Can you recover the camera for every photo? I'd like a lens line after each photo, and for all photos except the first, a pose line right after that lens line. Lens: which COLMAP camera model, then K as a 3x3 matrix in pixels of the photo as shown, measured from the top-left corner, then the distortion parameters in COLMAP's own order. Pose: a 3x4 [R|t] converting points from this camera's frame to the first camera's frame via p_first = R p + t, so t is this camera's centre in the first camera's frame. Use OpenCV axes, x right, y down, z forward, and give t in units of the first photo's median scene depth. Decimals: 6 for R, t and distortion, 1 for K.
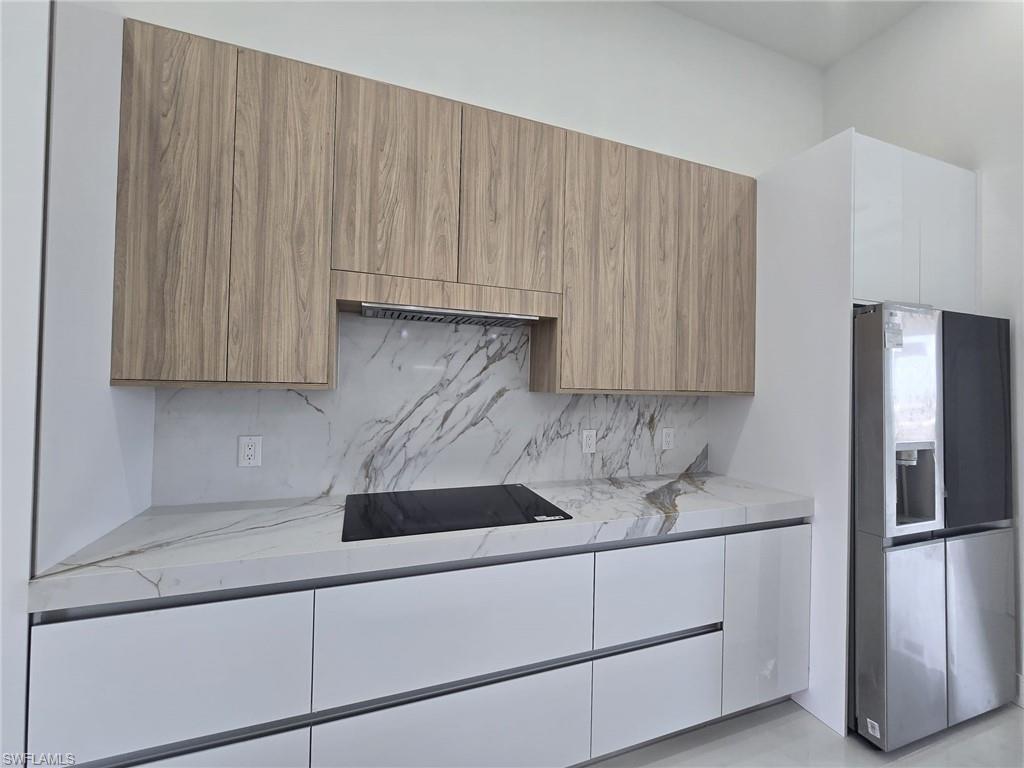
lens RADIAL K [[420.9, 0, 514.3], [0, 420.9, 380.0], [0, 0, 1]] dist [-0.000458, 0.000083]
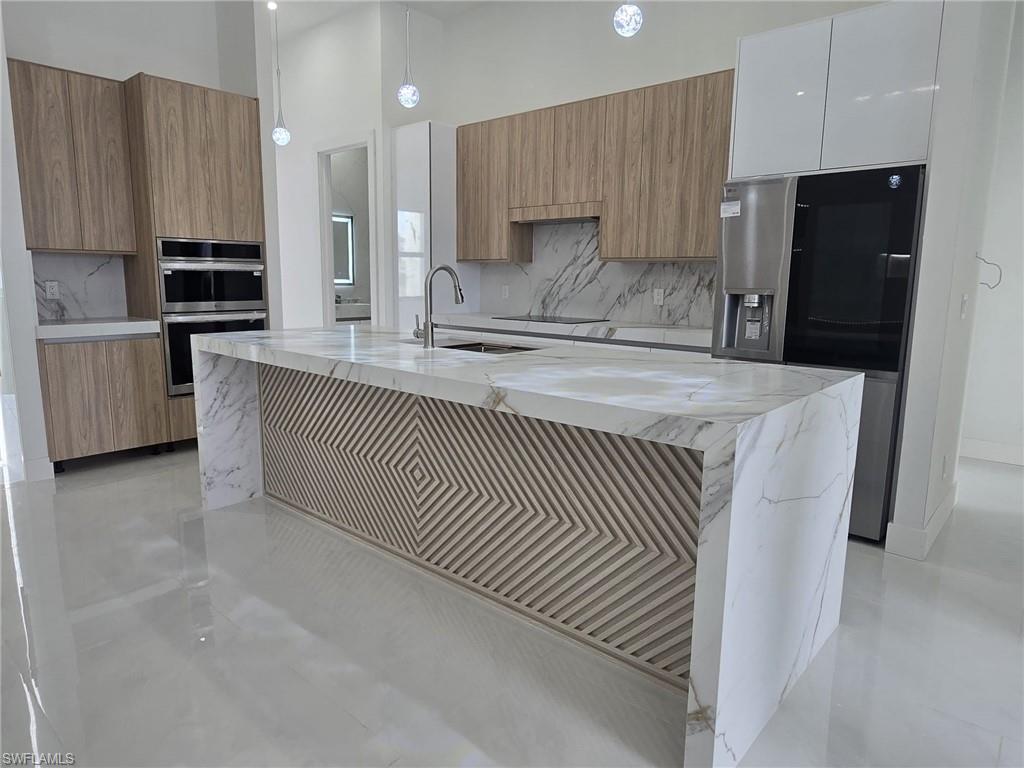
lens RADIAL K [[632.0, 0, 509.4], [0, 632.0, 381.1], [0, 0, 1]] dist [-0.002583, -0.002130]
pose [[0.471218, 0.127658, -0.872730, 2.101694], [0.007793, 0.988829, 0.148848, 0.120960], [0.881982, -0.076941, 0.464959, -0.523244]]
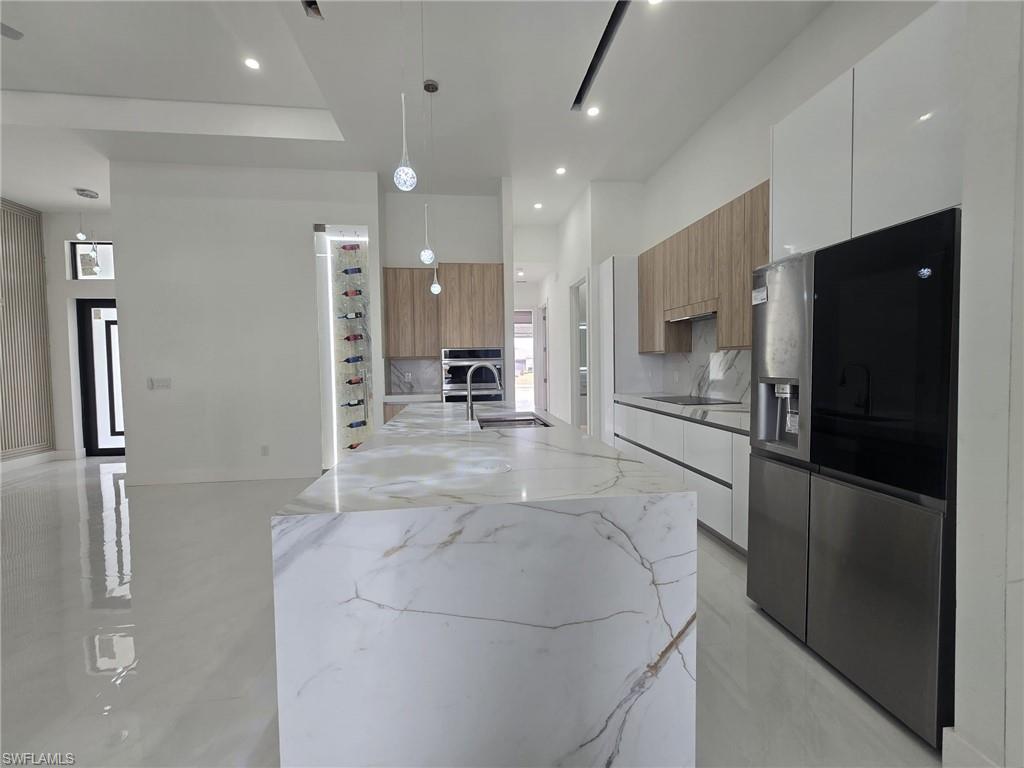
lens RADIAL K [[420.9, 0, 514.3], [0, 420.9, 380.0], [0, 0, 1]] dist [-0.000458, 0.000083]
pose [[-0.213414, 0.022483, -0.976703, 2.044036], [0.022447, 0.999584, 0.018105, 0.104036], [0.976704, -0.018060, -0.213830, 0.471402]]
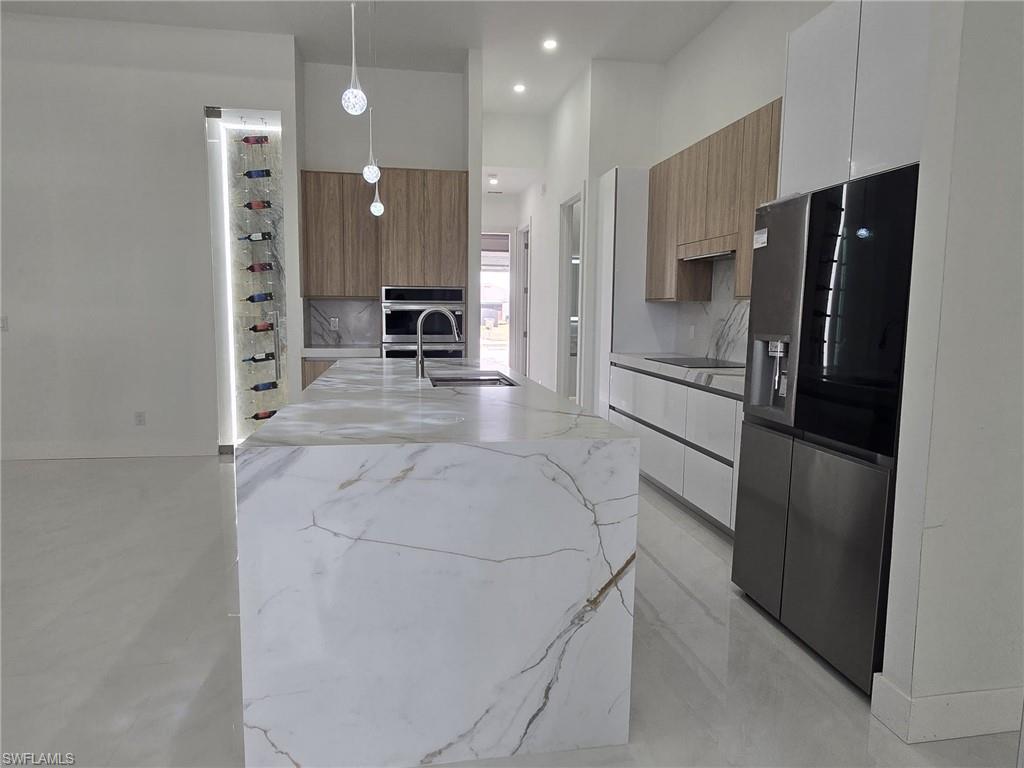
lens RADIAL K [[632.0, 0, 509.4], [0, 632.0, 381.1], [0, 0, 1]] dist [-0.002583, -0.002130]
pose [[-0.176308, 0.089961, -0.980216, 2.359331], [-0.004576, 0.995729, 0.092208, 0.109735], [0.984324, 0.020742, -0.175143, 0.568013]]
